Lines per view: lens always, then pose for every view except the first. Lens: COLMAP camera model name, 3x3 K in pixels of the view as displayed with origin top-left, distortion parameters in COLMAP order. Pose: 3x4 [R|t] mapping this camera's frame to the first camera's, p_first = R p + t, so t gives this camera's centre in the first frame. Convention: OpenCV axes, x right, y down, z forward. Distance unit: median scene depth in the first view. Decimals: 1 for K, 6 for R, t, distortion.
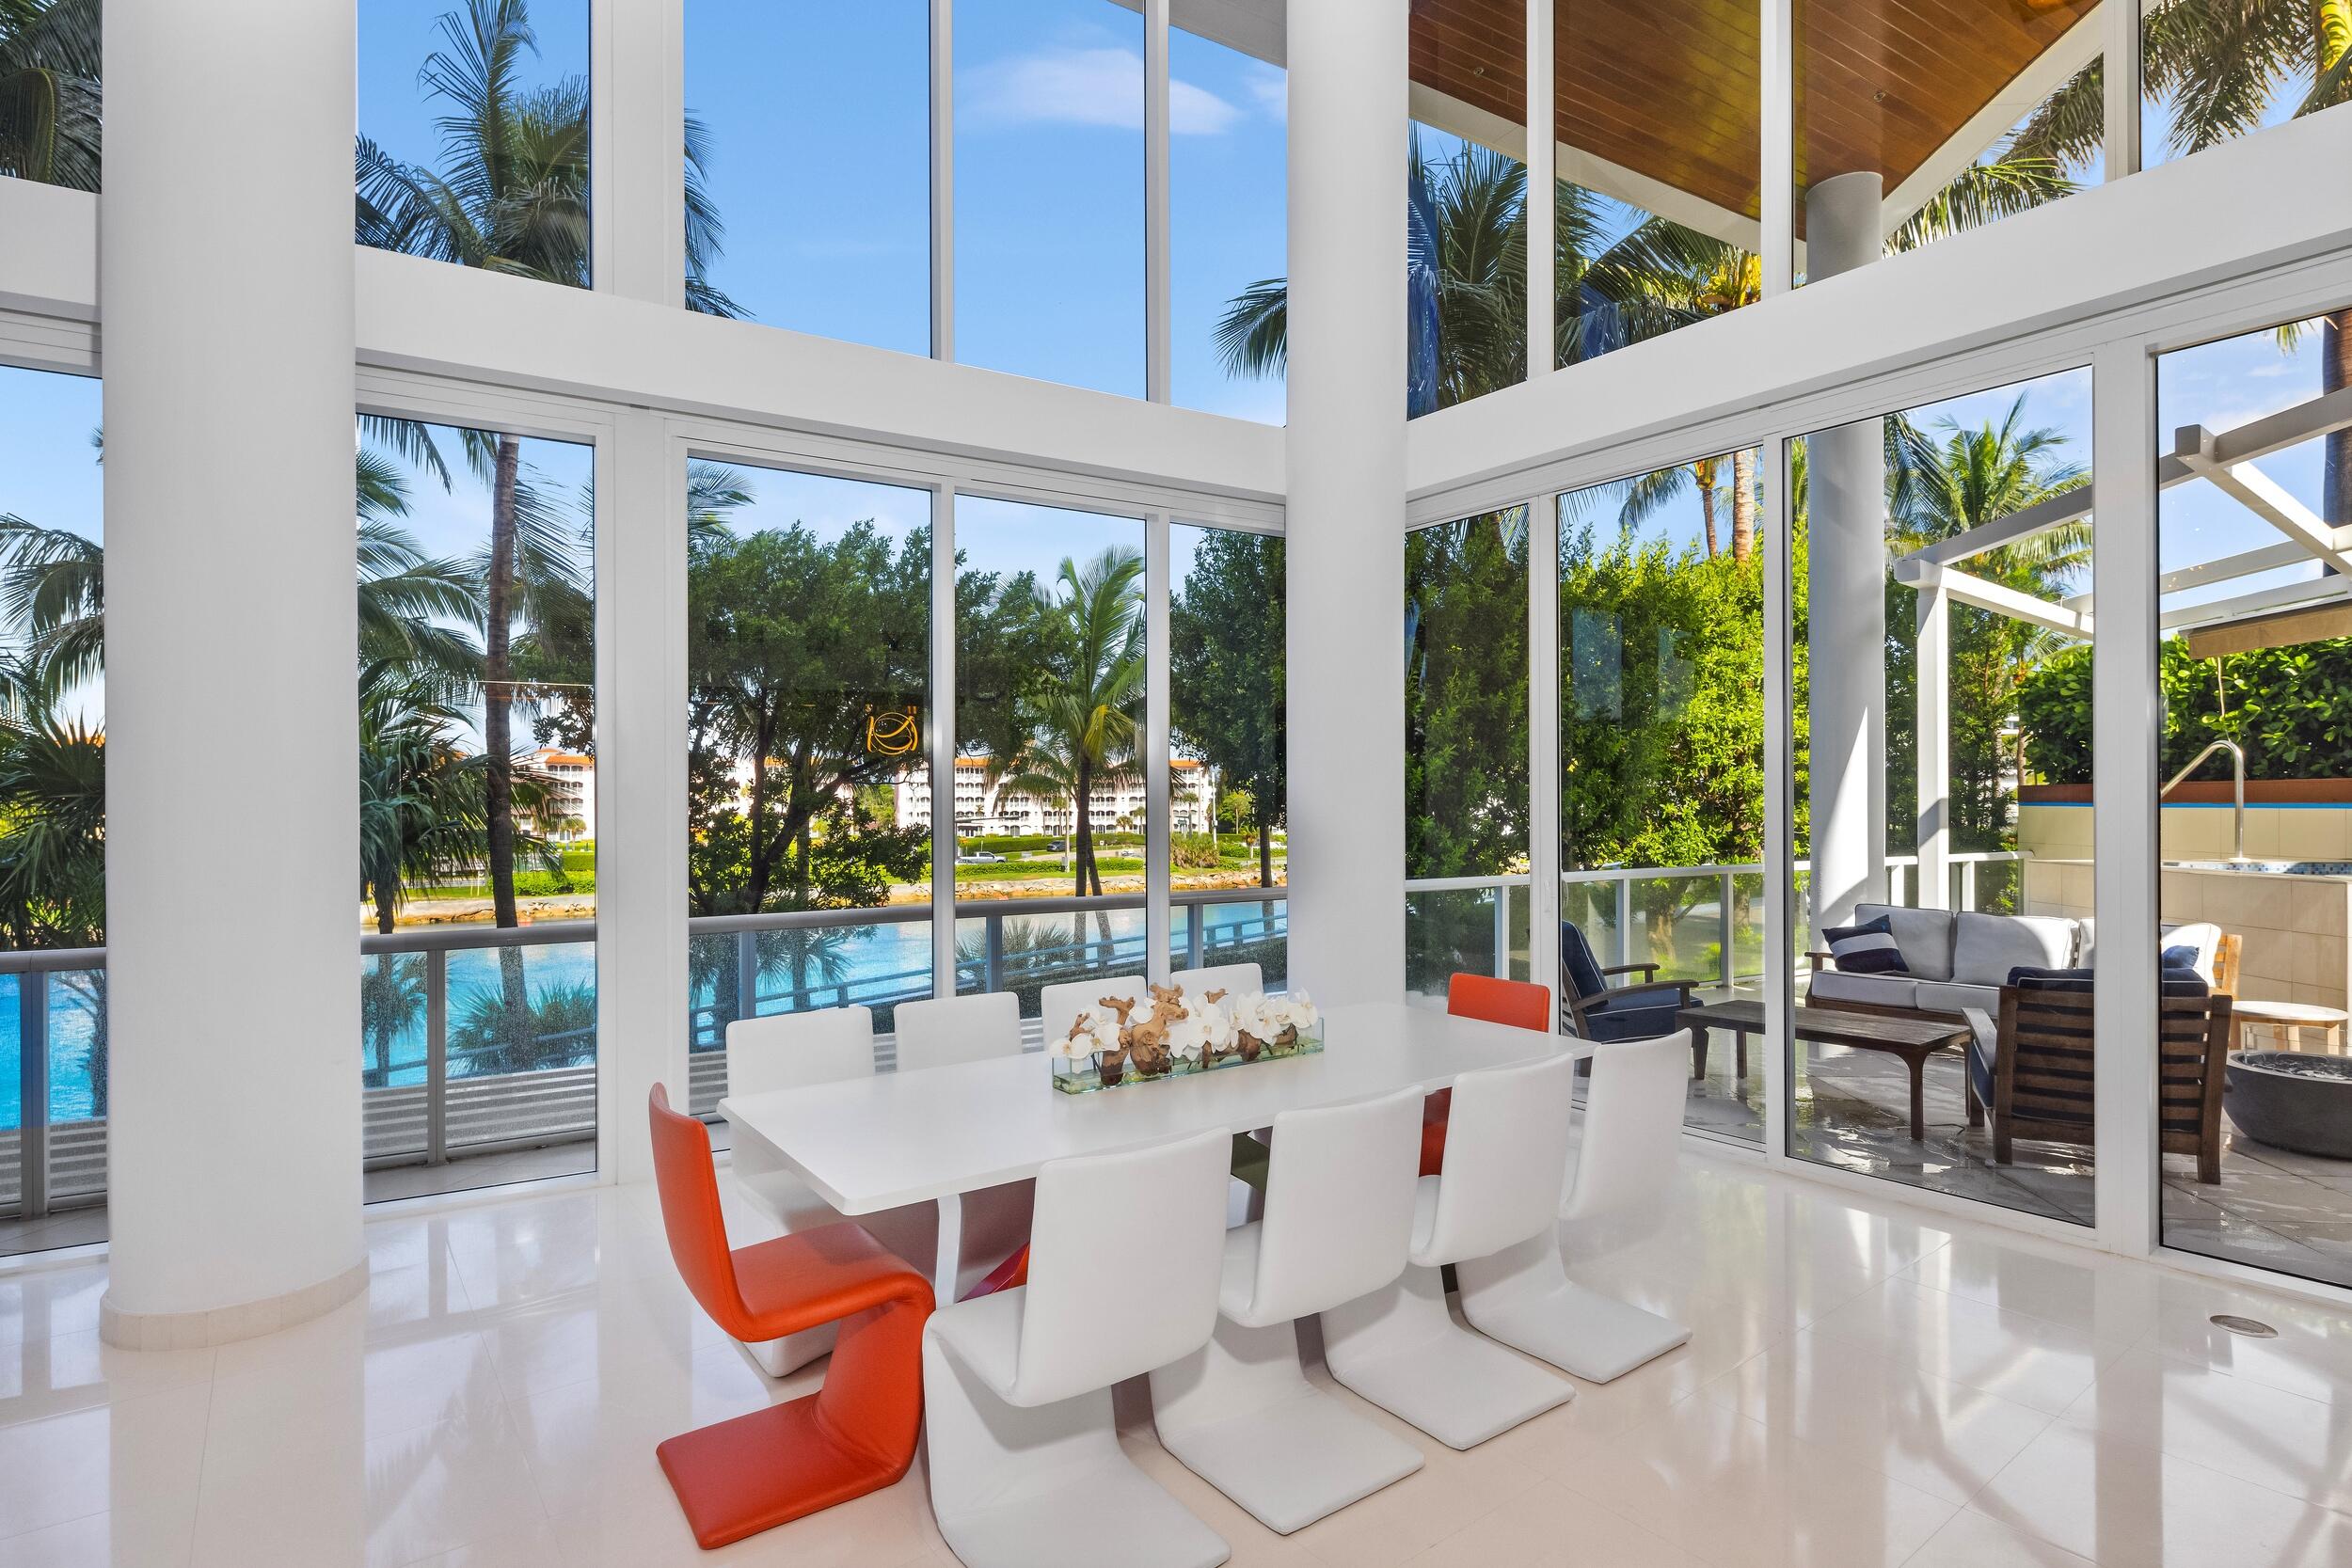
lens RADIAL K [[1171.8, 0, 1132.7], [0, 1171.8, 802.3], [0, 0, 1]] dist [-0.001538, 0.002448]
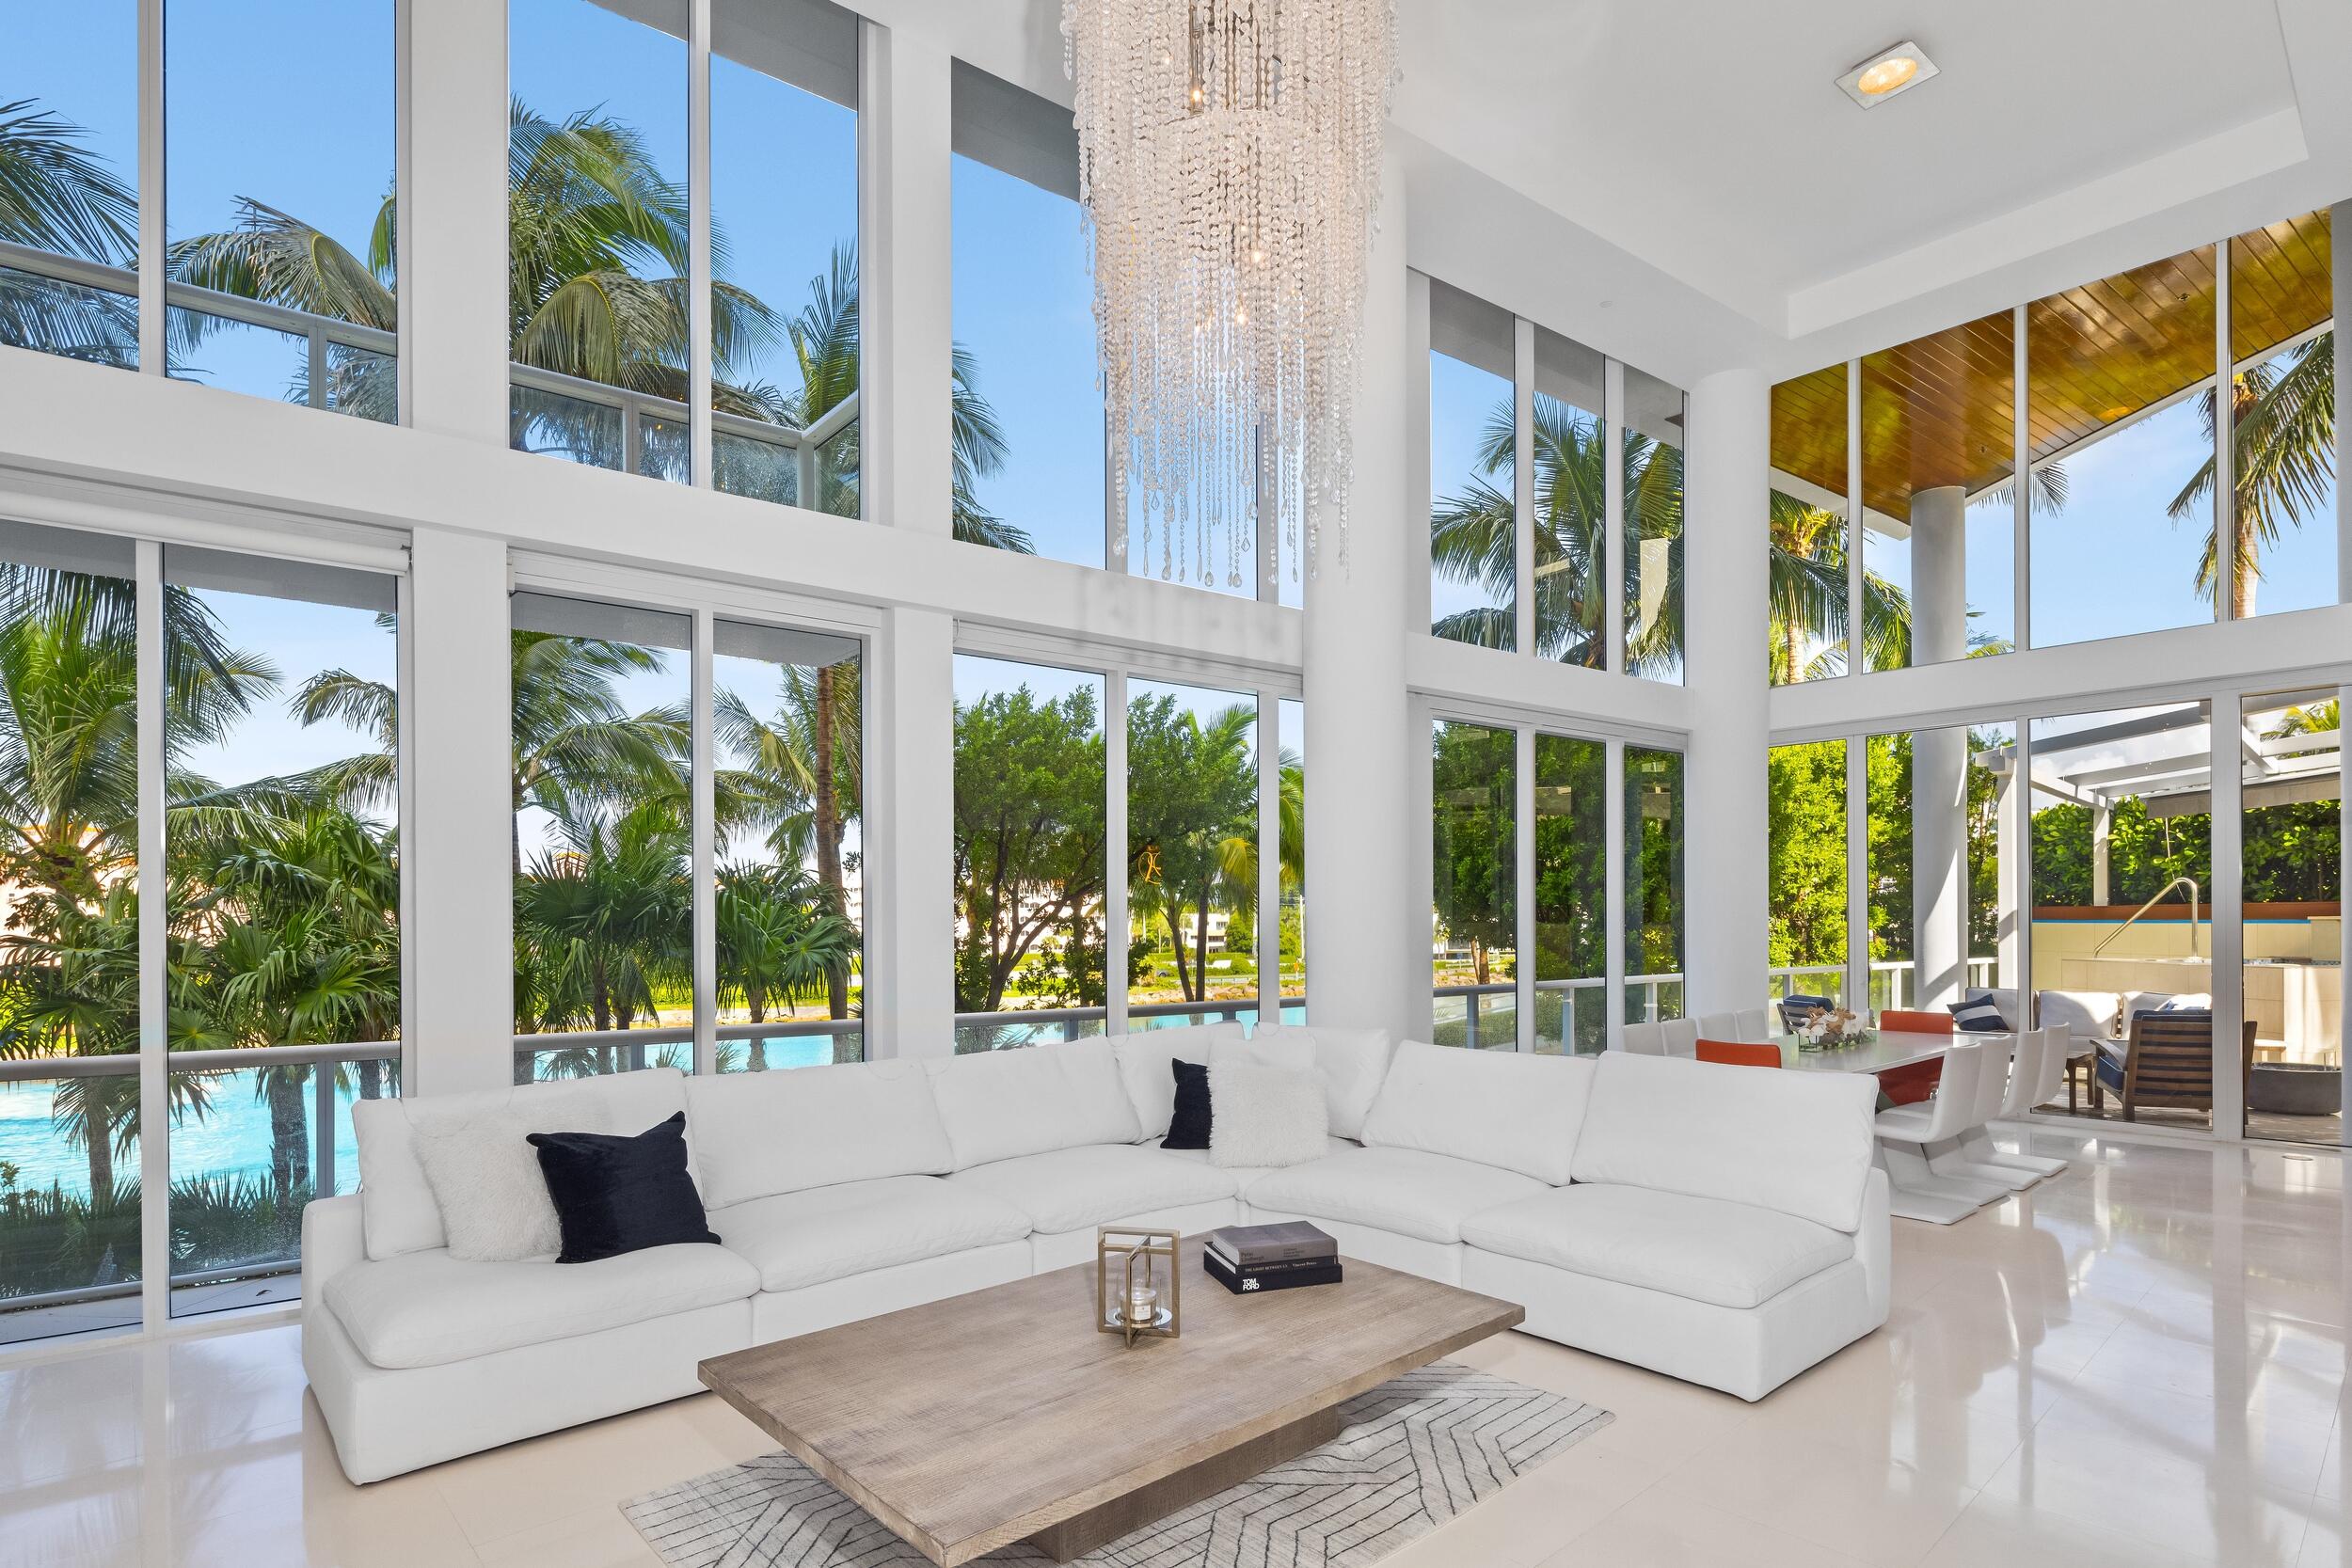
lens RADIAL K [[1171.8, 0, 1189.3], [0, 1171.8, 908.2], [0, 0, 1]] dist [-0.001538, 0.002448]
pose [[0.994638, -0.000995, 0.103410, -0.458043], [0.002618, 0.999875, -0.015561, 0.006138], [-0.103382, 0.015748, 0.994517, -0.331611]]
